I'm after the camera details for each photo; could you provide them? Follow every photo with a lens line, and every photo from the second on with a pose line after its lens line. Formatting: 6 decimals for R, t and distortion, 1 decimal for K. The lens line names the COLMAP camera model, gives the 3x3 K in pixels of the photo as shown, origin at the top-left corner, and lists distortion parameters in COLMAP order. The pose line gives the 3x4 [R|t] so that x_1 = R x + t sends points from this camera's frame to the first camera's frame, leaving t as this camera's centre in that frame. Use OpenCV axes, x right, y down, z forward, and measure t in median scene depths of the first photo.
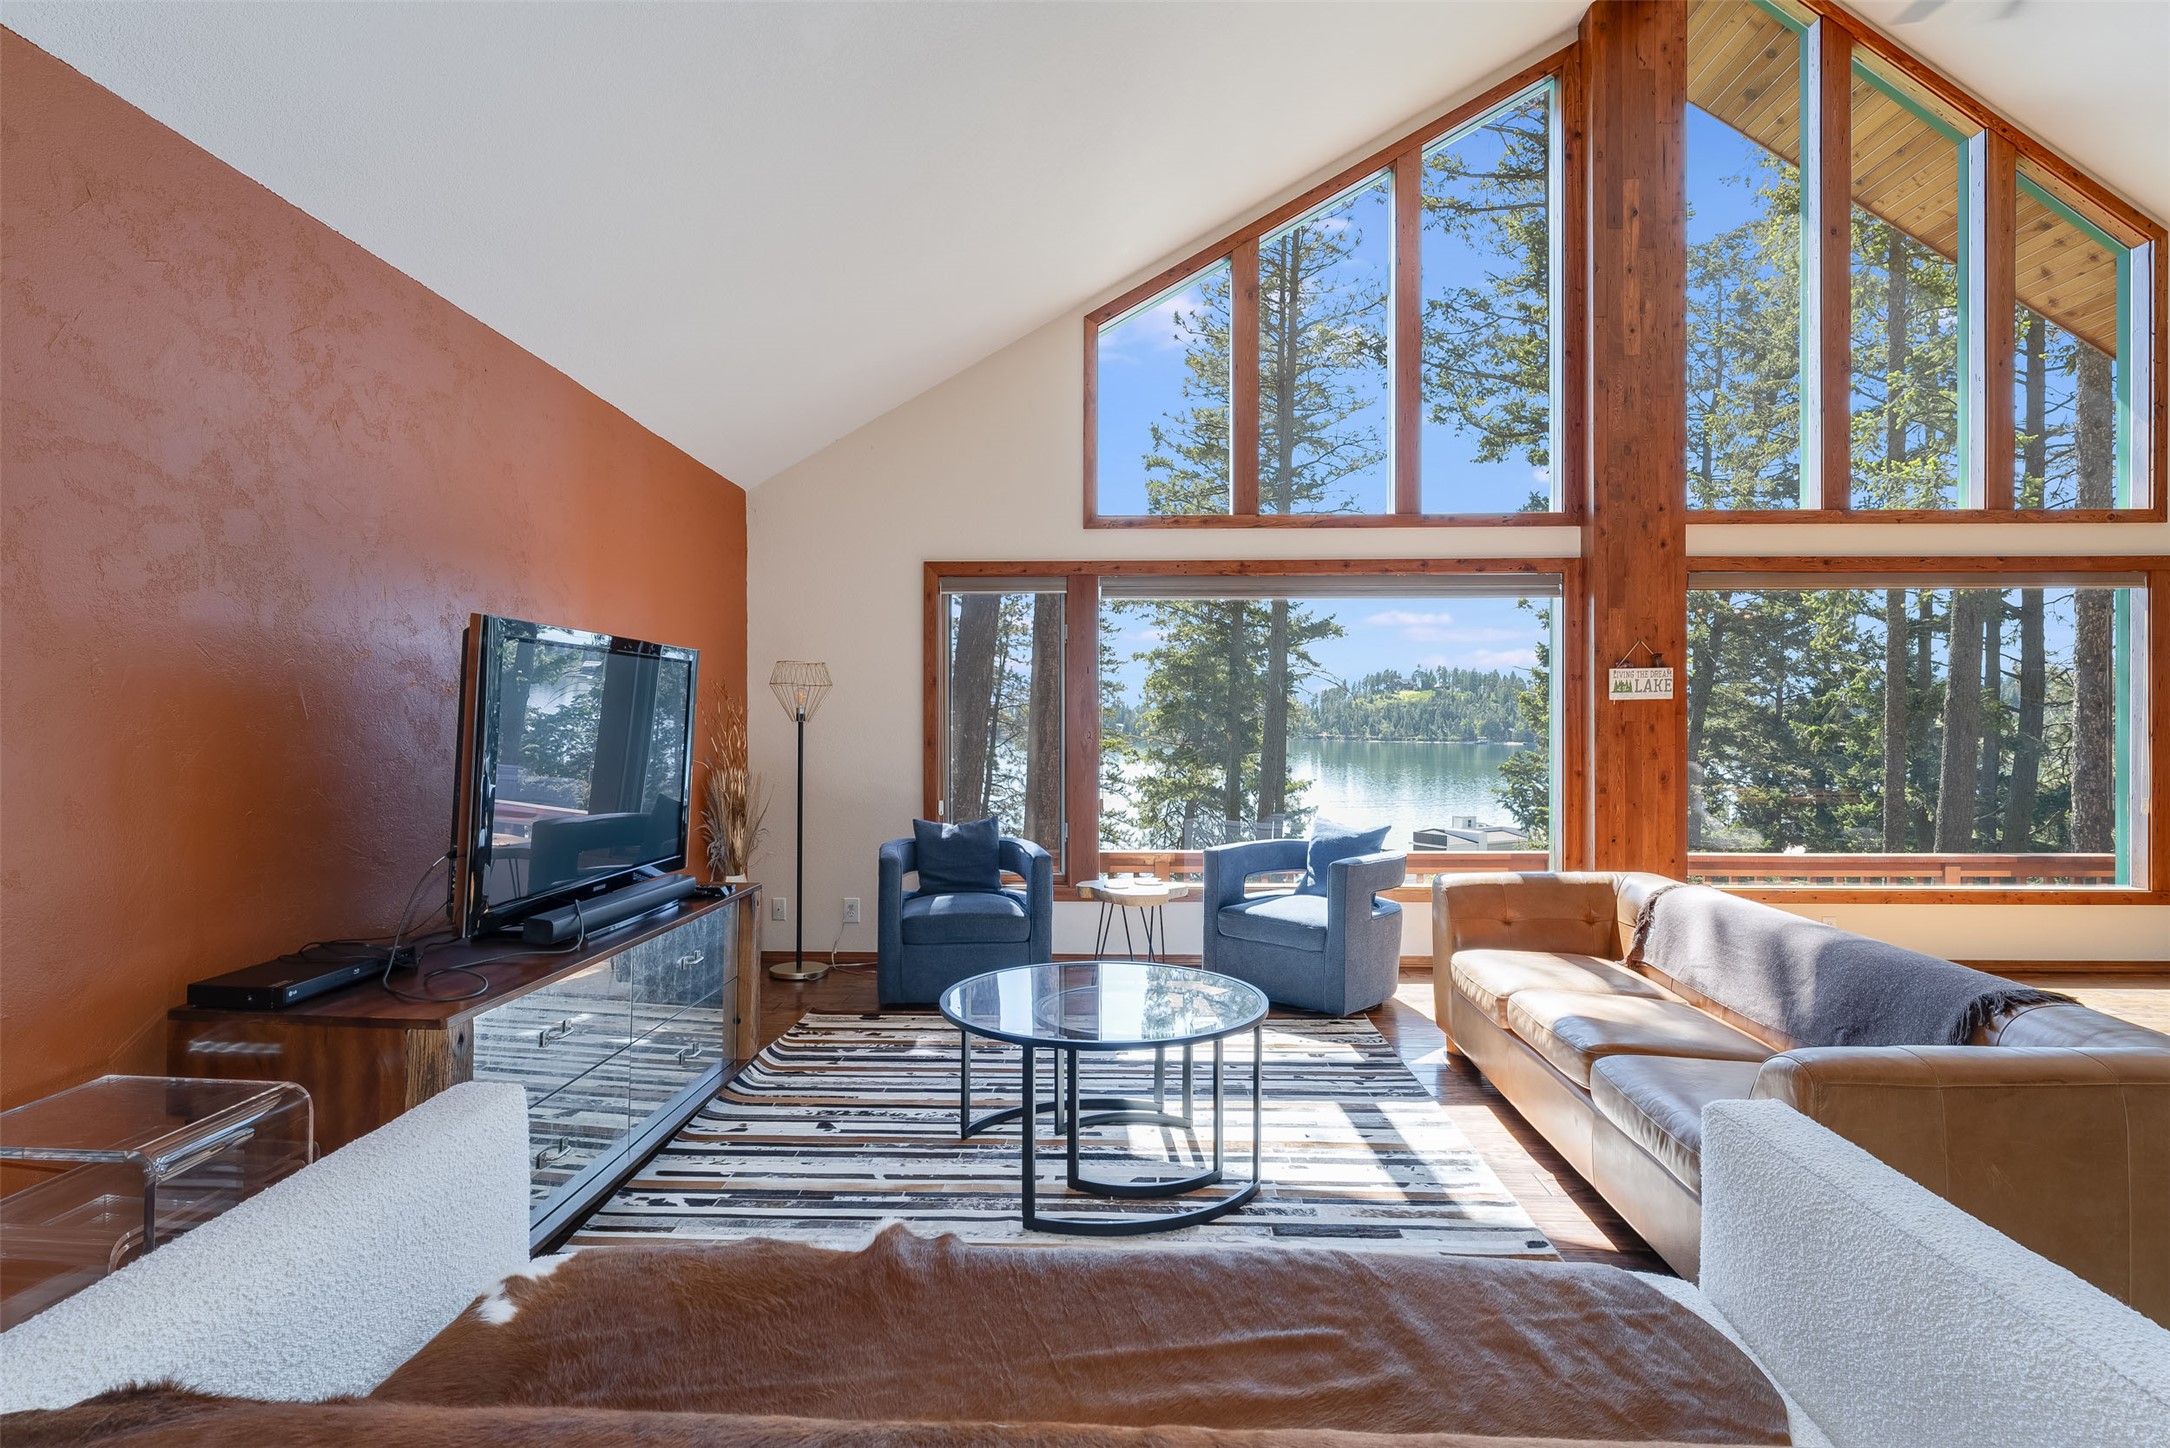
lens RADIAL K [[1057.5, 0, 1134.9], [0, 1057.5, 724.8], [0, 0, 1]] dist [0.010326, 0.000220]
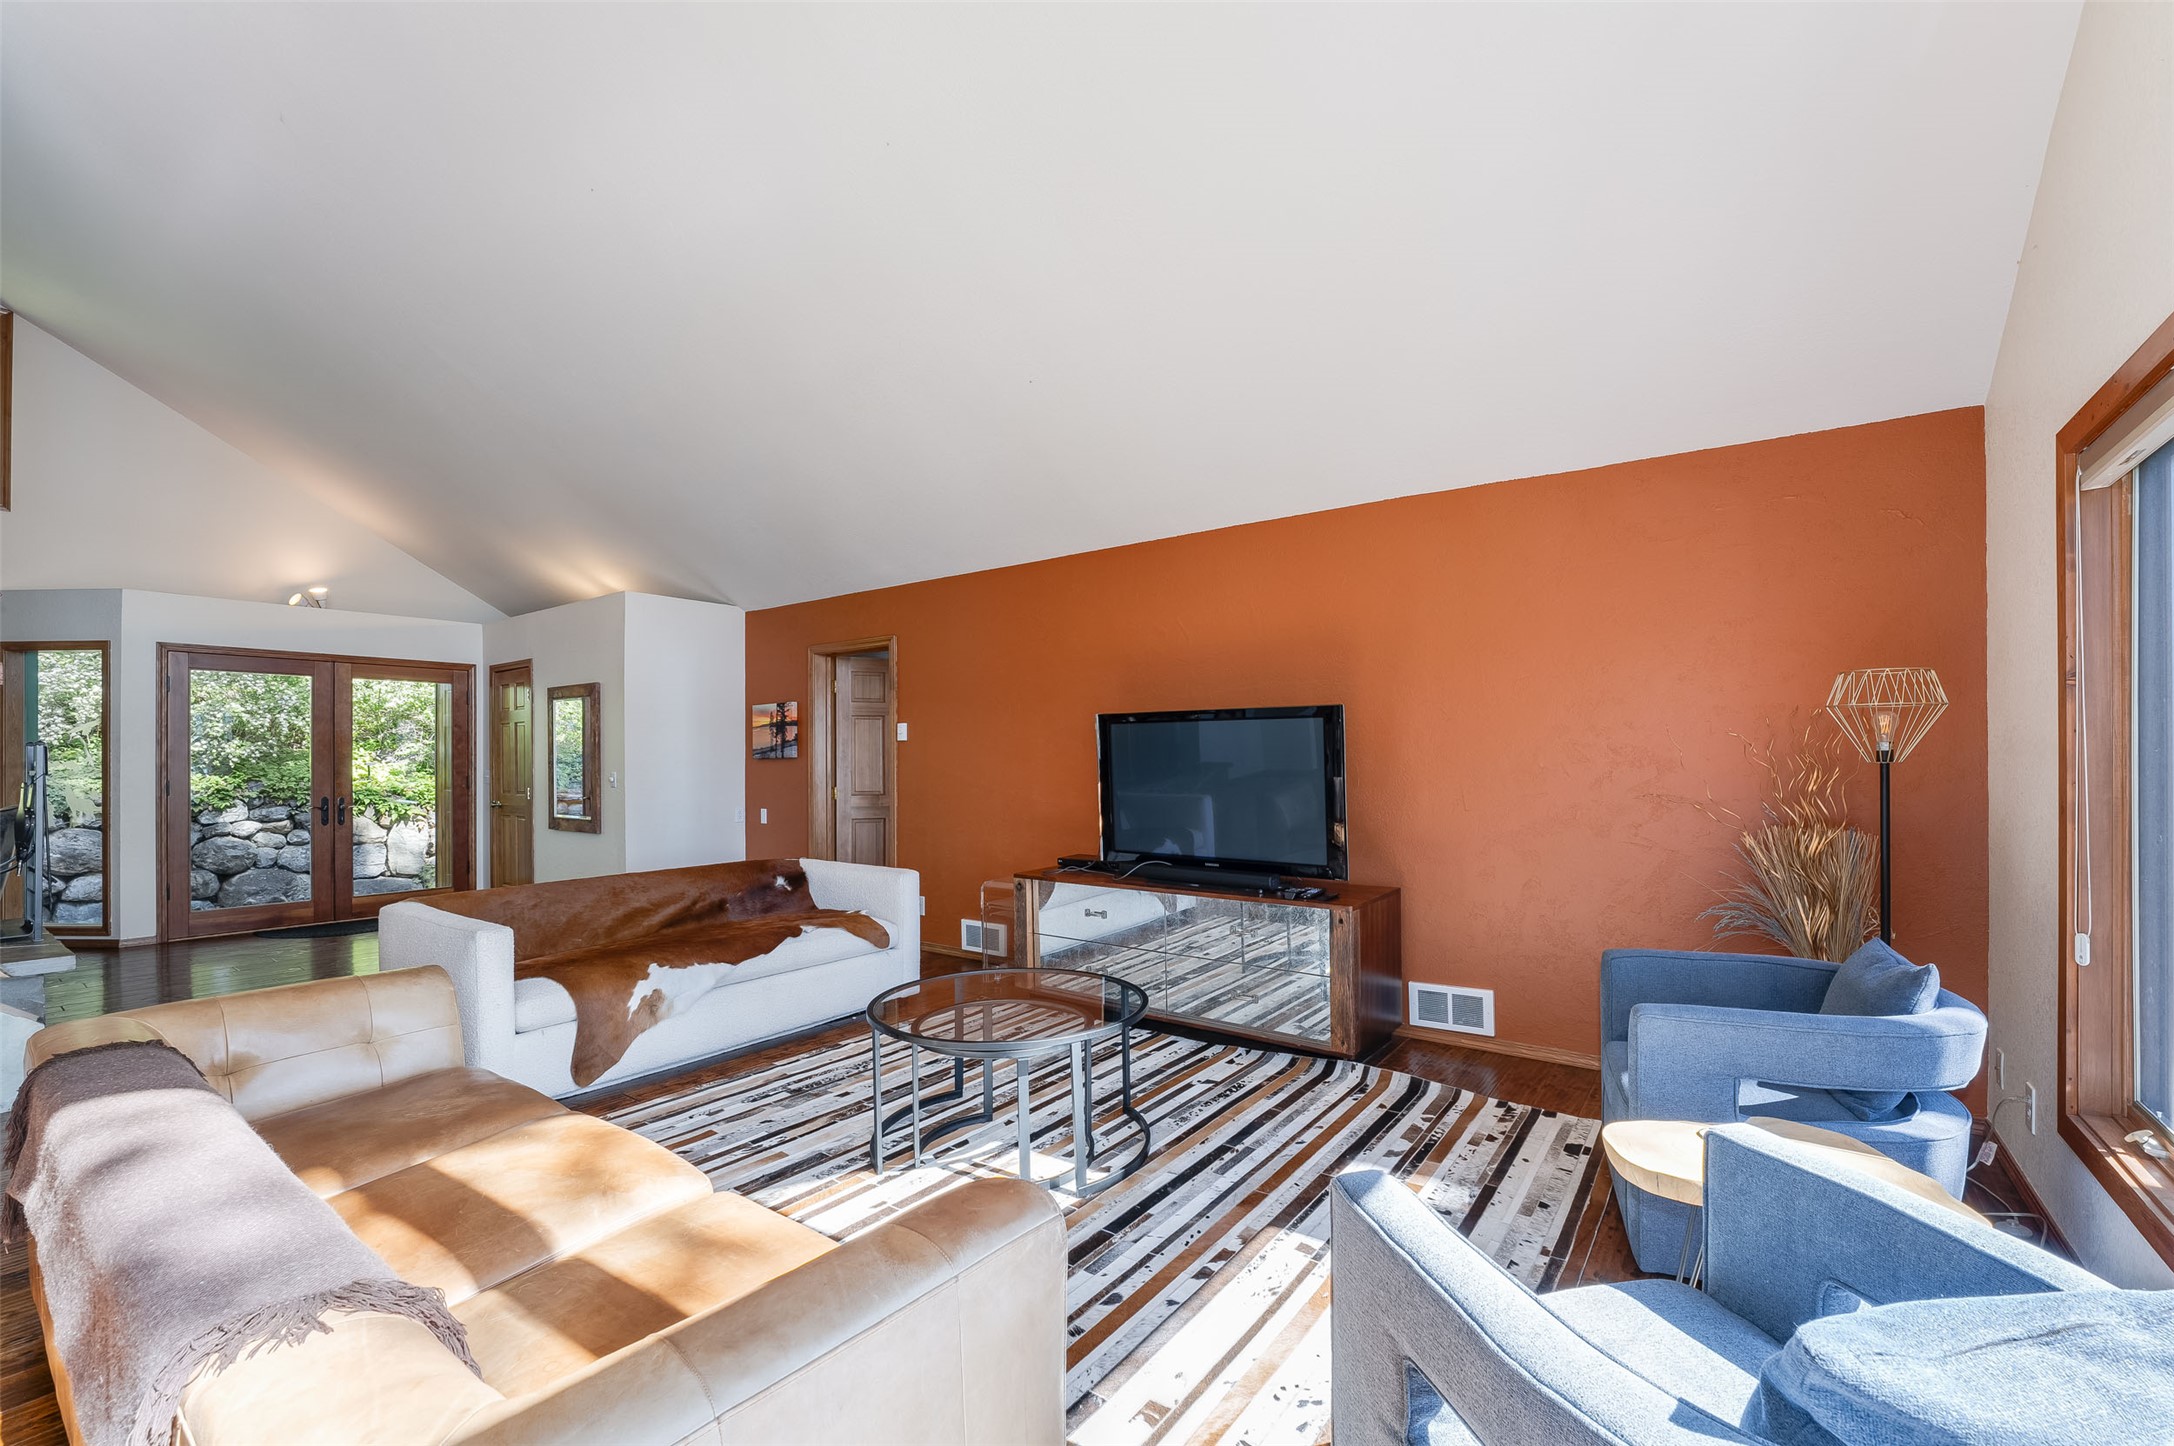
lens RADIAL K [[891.0, 0, 1107.6], [0, 891.0, 764.0], [0, 0, 1]] dist [-0.021124, 0.003512]
pose [[-0.574001, 0.006372, -0.818830, 0.398187], [0.006972, 0.999972, 0.002894, -0.008922], [0.818825, -0.004048, -0.574029, 0.907510]]
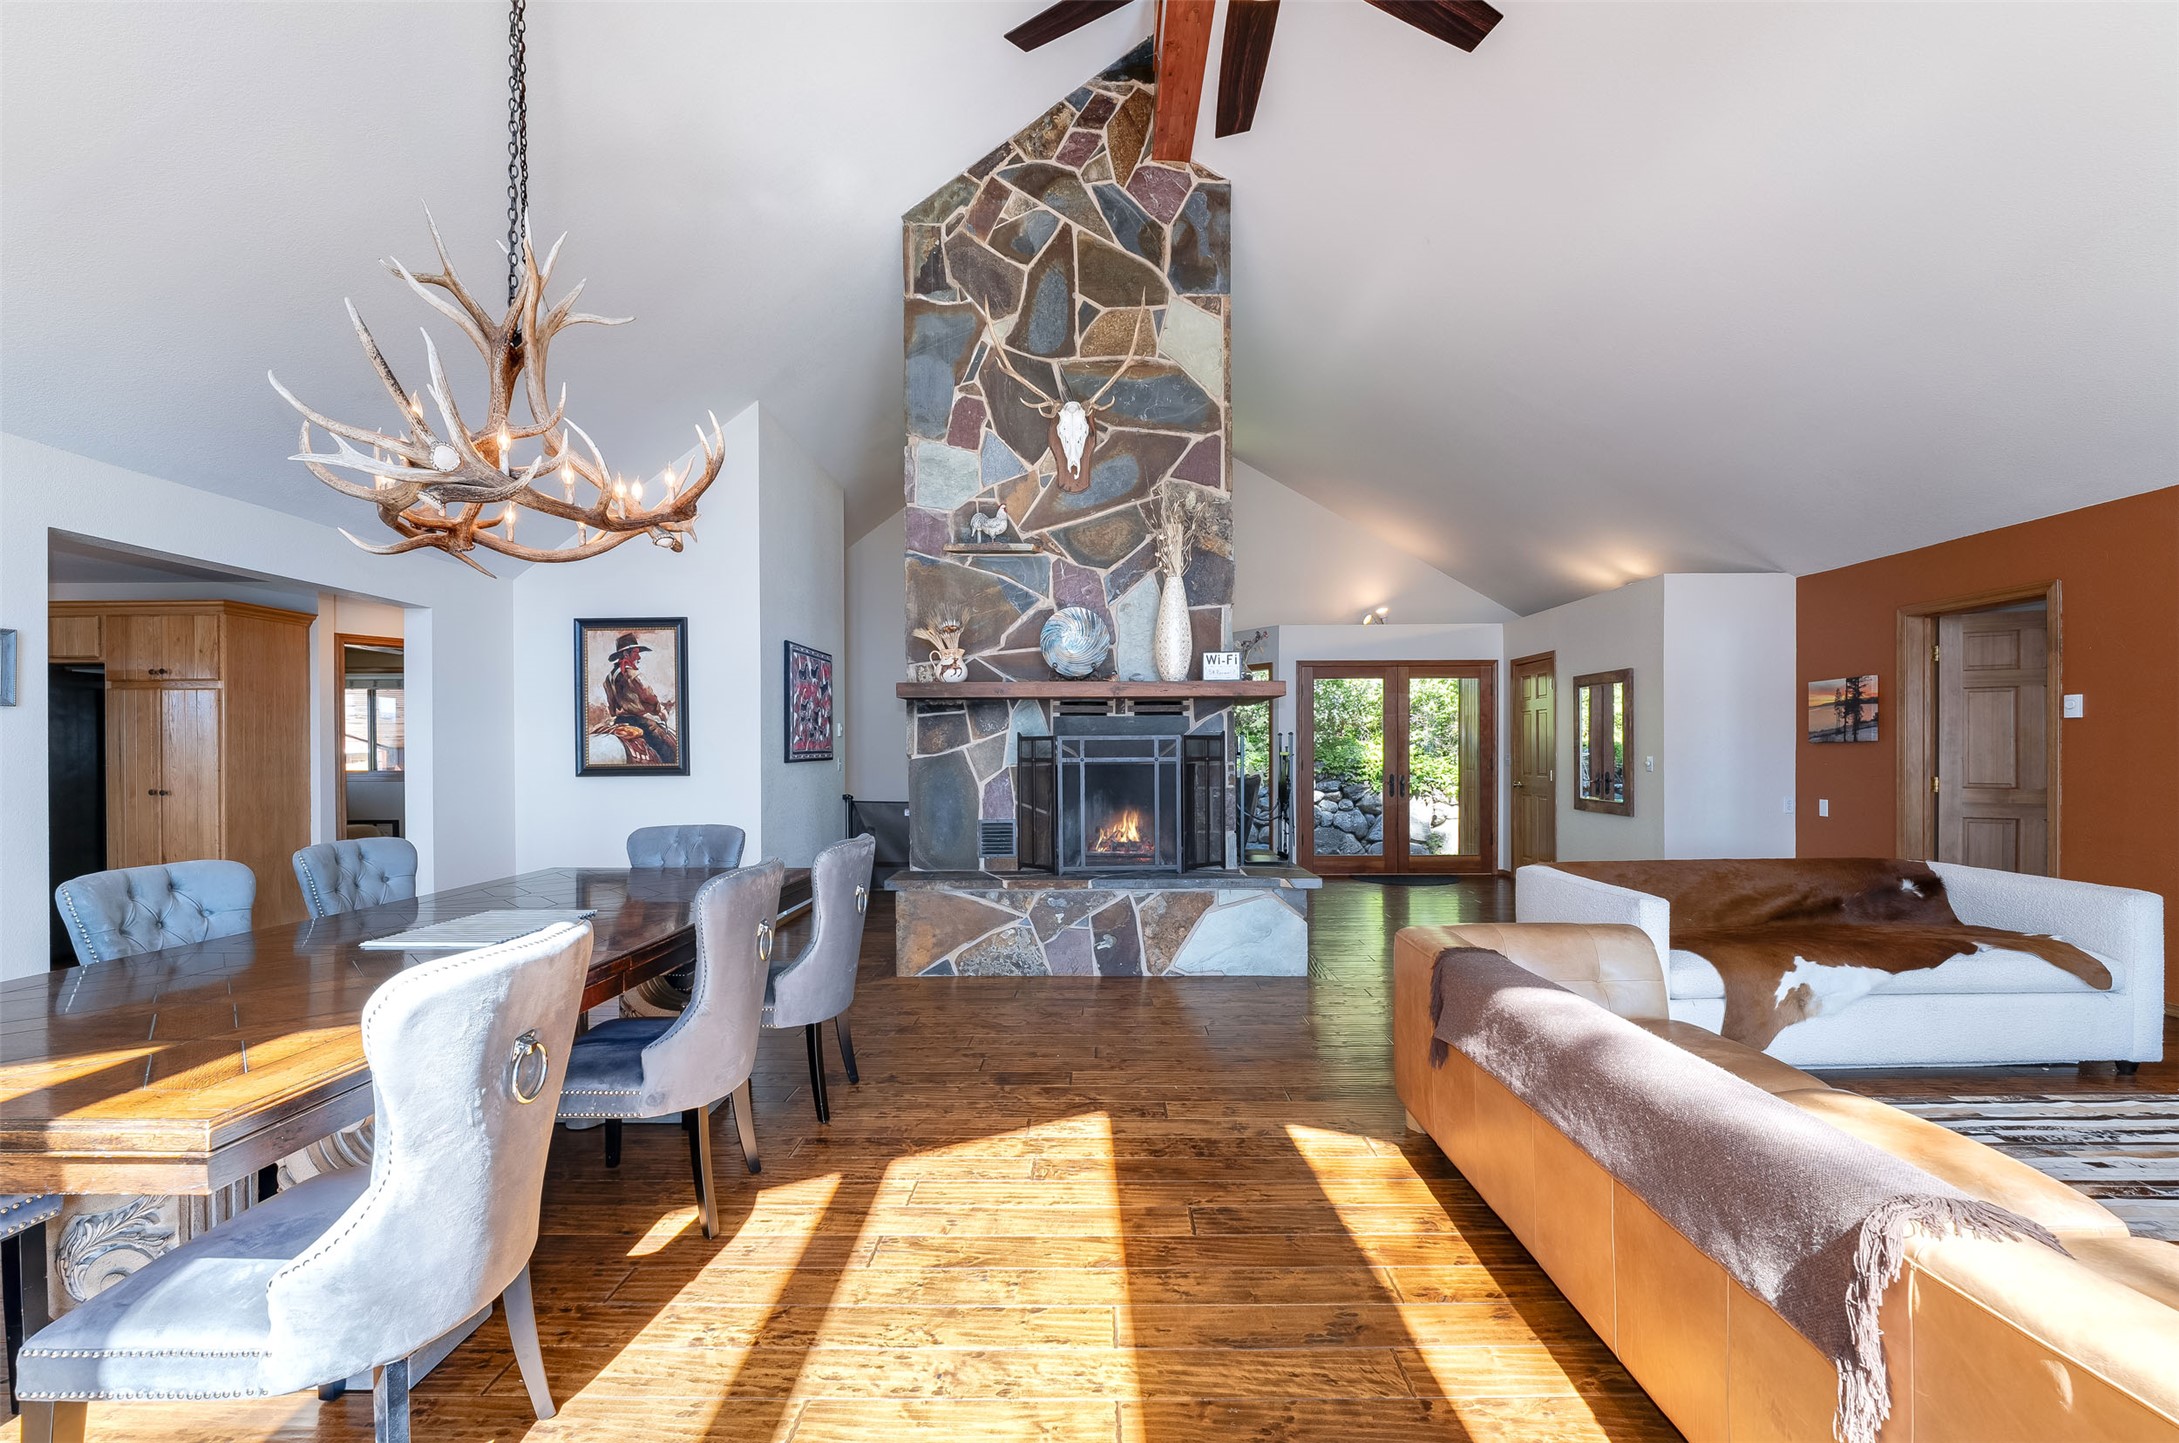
lens RADIAL K [[902.2, 0, 1099.8], [0, 902.2, 757.6], [0, 0, 1]] dist [-0.013255, -0.000189]
pose [[-0.999935, 0.004366, -0.010564, 0.563488], [0.004298, 0.999970, 0.006470, -0.008505], [0.010592, 0.006424, -0.999923, 0.881971]]
